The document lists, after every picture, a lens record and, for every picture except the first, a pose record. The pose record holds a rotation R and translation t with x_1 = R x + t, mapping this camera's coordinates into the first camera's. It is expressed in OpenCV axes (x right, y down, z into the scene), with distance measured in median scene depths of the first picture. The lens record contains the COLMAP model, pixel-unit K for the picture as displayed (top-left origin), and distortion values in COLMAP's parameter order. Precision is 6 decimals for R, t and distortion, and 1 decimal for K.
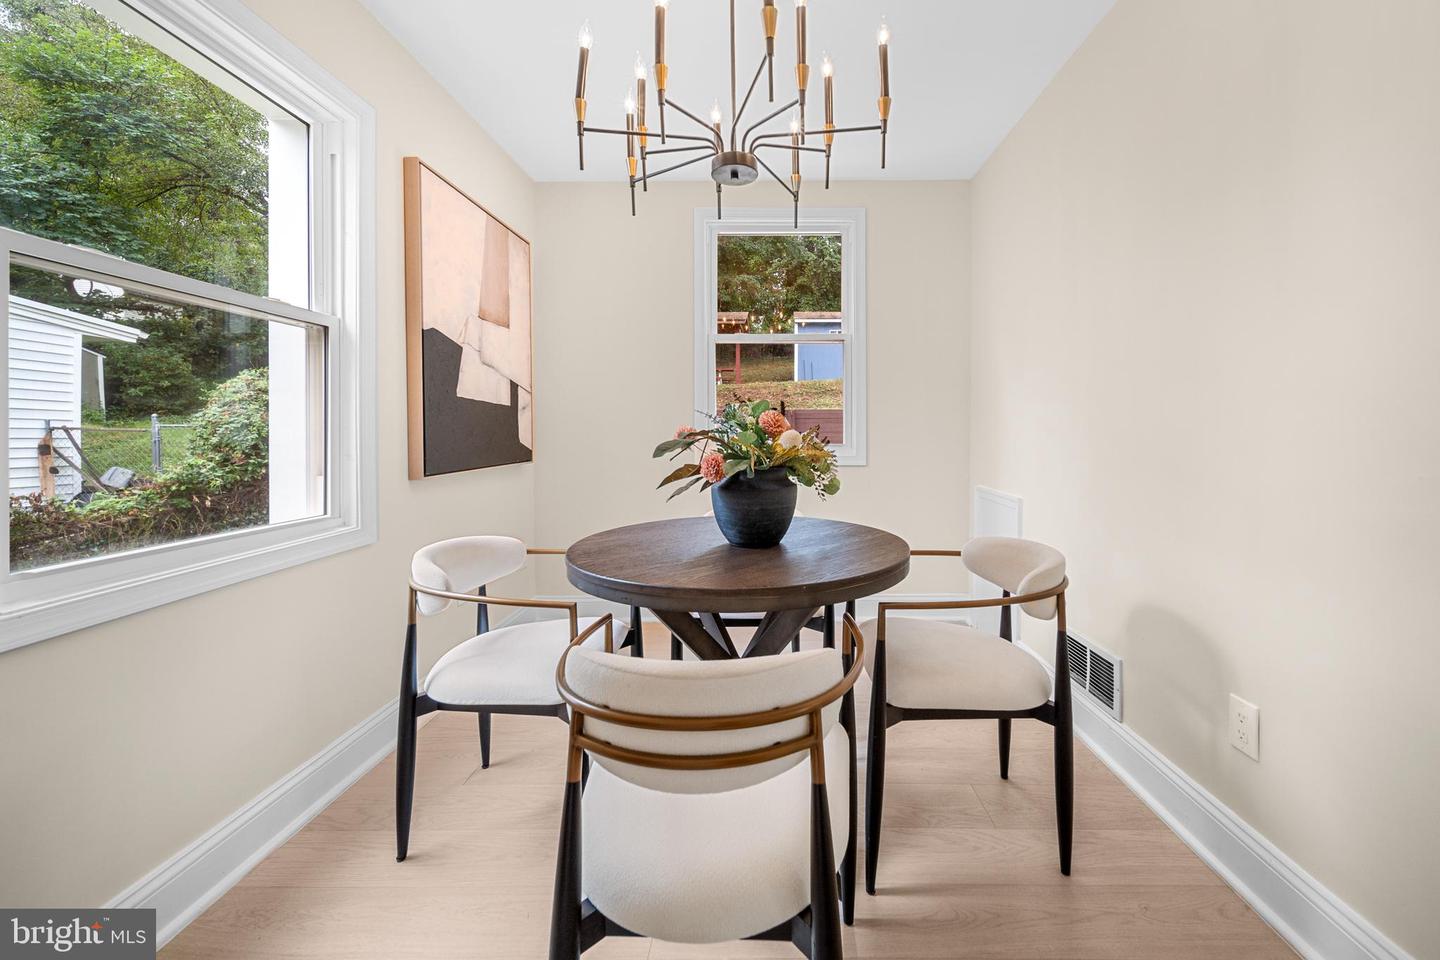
lens RADIAL K [[552.8, 0, 723.5], [0, 552.8, 452.0], [0, 0, 1]] dist [0.000019, -0.000229]
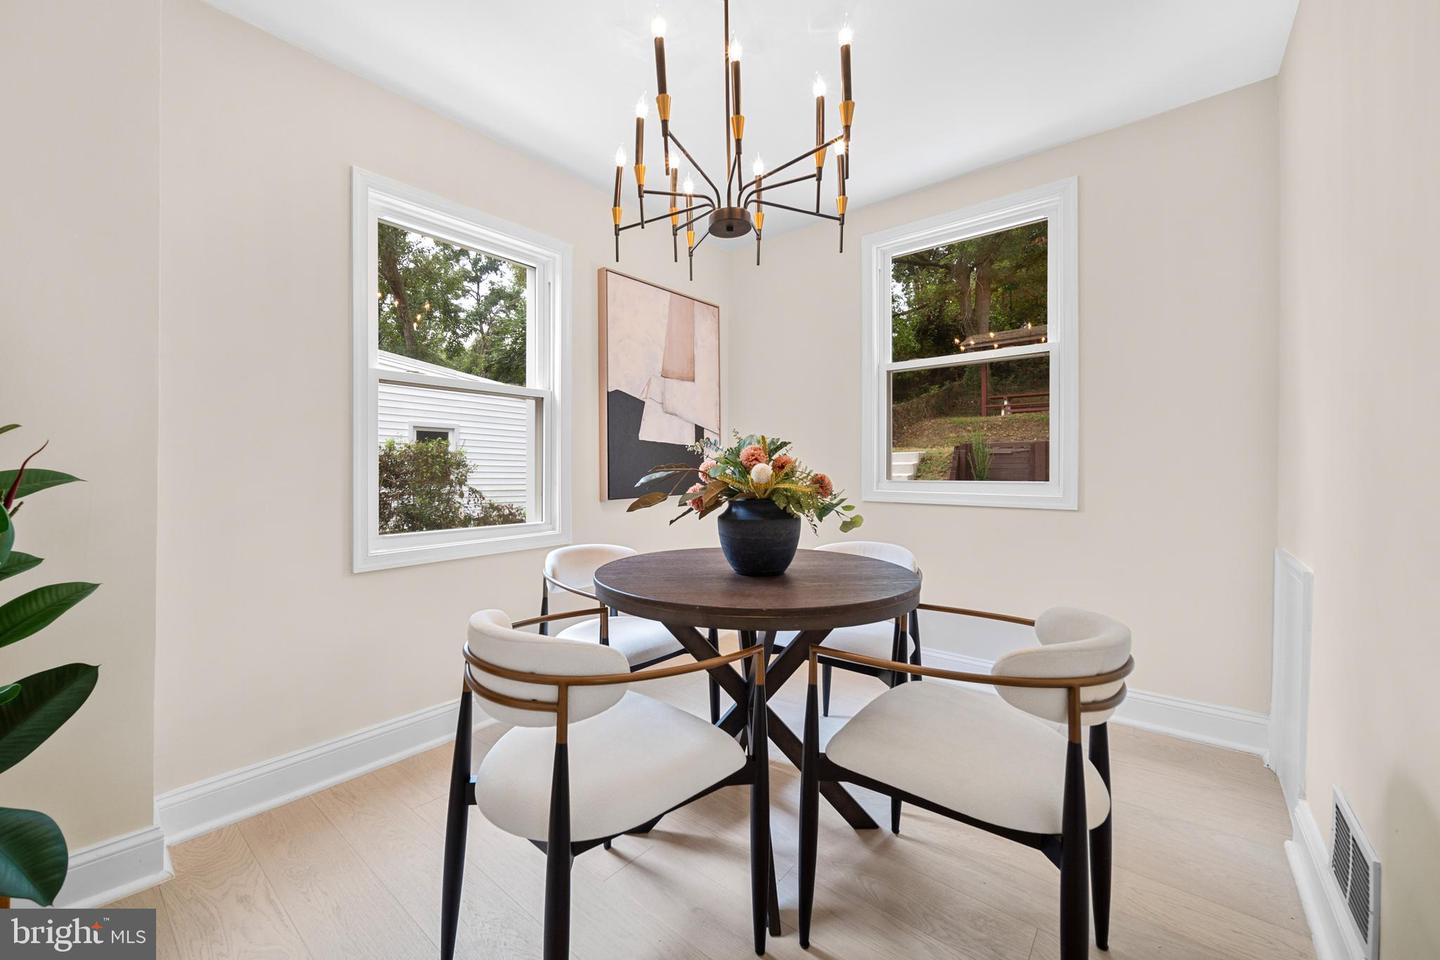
lens RADIAL K [[556.8, 0, 718.8], [0, 556.8, 485.9], [0, 0, 1]] dist [-0.000475, -0.000026]
pose [[0.777324, 0.013304, -0.628959, 0.534391], [-0.017094, 0.999854, 0.000023, 0.005664], [0.628868, 0.010734, 0.777438, 0.104647]]
